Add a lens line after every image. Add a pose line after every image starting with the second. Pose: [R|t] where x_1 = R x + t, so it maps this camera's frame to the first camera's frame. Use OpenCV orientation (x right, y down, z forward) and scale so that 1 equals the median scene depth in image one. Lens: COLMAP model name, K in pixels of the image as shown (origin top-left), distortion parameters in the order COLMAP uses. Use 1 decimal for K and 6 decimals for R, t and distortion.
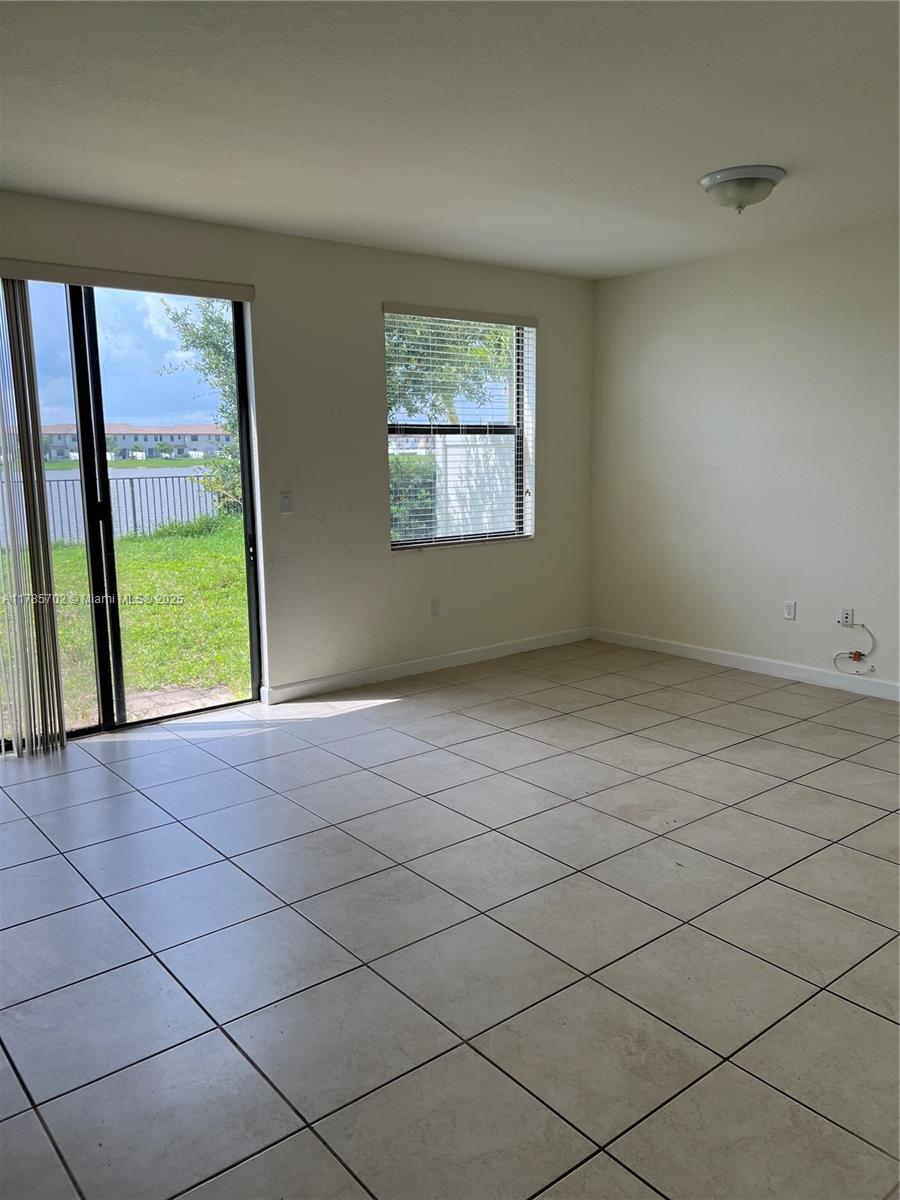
lens RADIAL K [[908.1, 0, 447.1], [0, 908.1, 600.1], [0, 0, 1]] dist [0.089660, -0.103423]
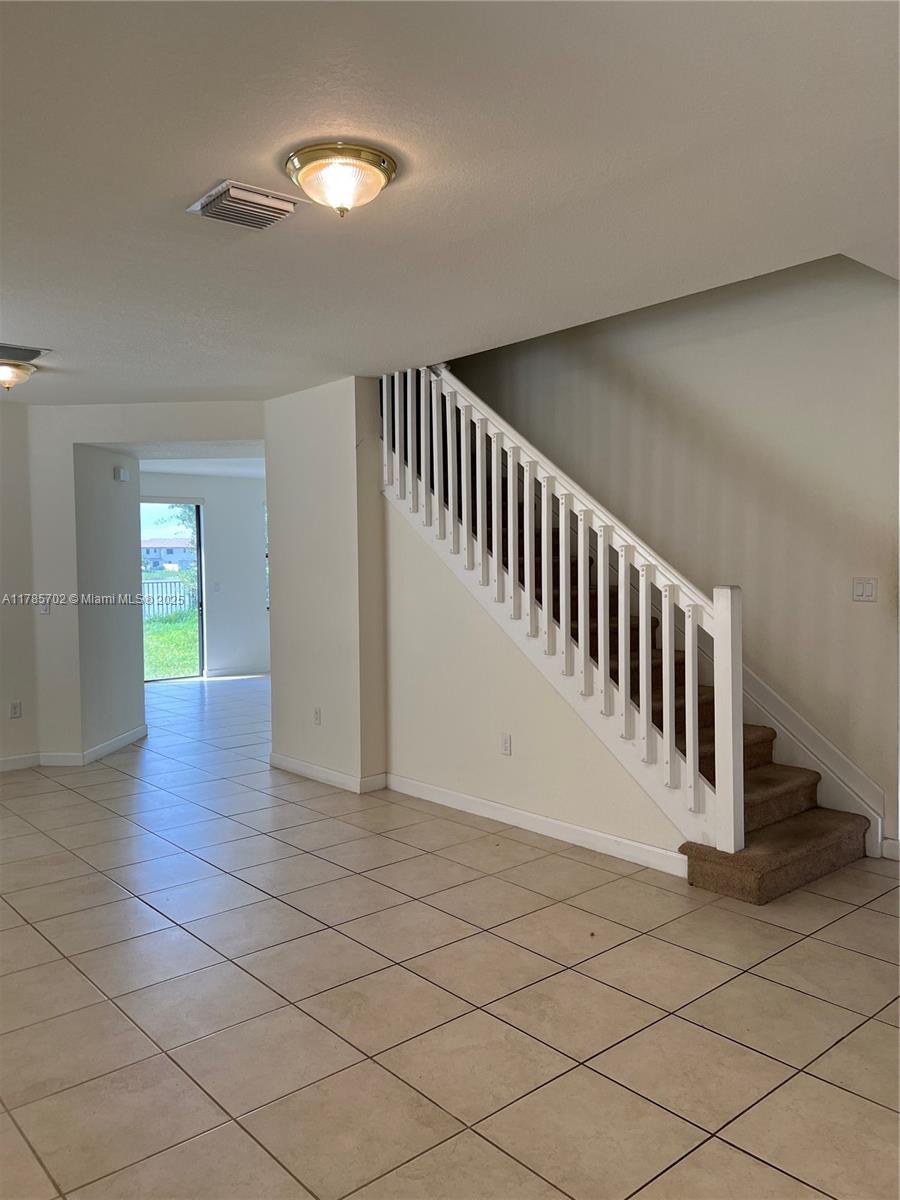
lens RADIAL K [[908.1, 0, 447.1], [0, 908.1, 600.1], [0, 0, 1]] dist [0.089660, -0.103423]
pose [[0.999584, -0.001200, 0.028808, 0.352824], [0.004685, 0.992617, -0.121200, 0.213908], [-0.028450, 0.121284, 0.992210, -1.352193]]
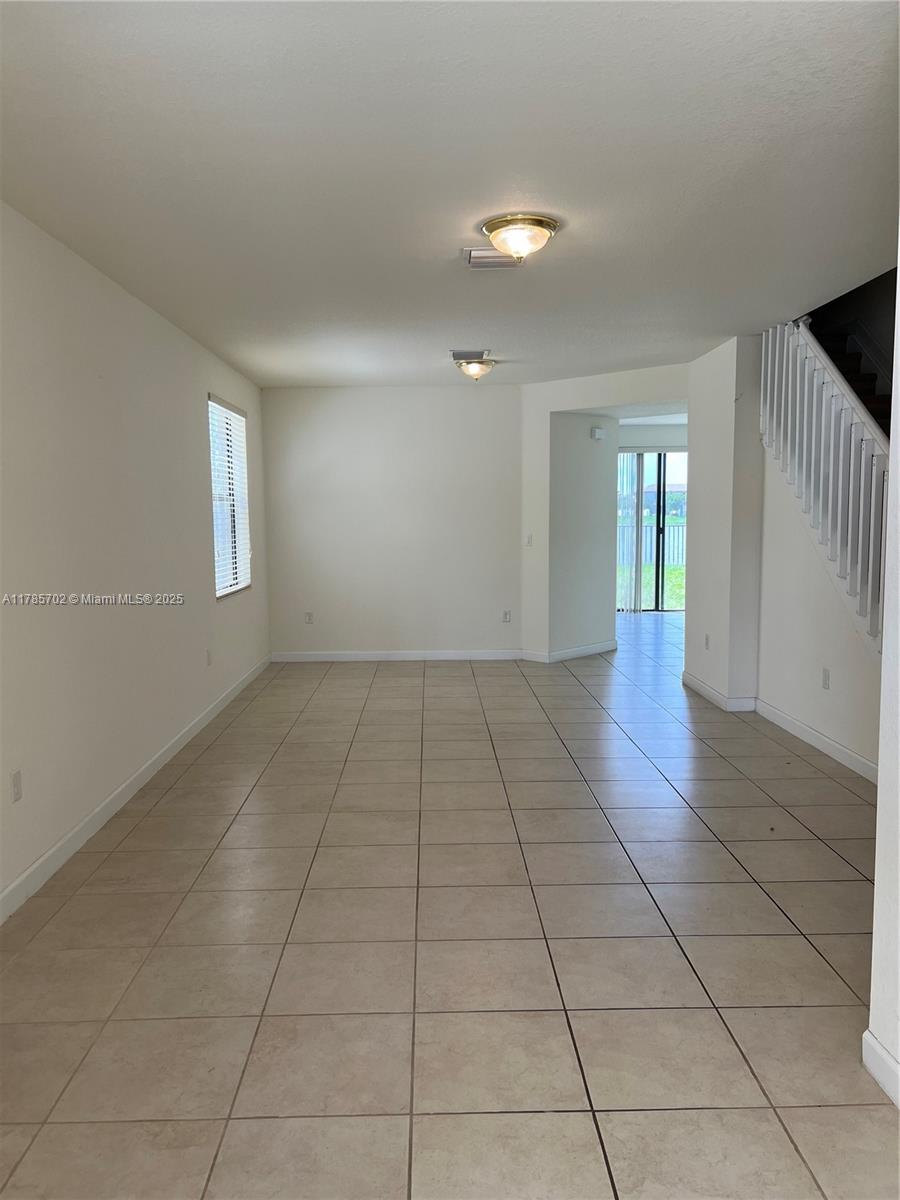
lens RADIAL K [[908.1, 0, 447.1], [0, 908.1, 600.1], [0, 0, 1]] dist [0.089660, -0.103423]
pose [[0.790579, 0.067152, -0.608666, 0.757805], [-0.103296, 0.994350, -0.024465, 0.232026], [0.603584, 0.082215, 0.793049, -1.469330]]
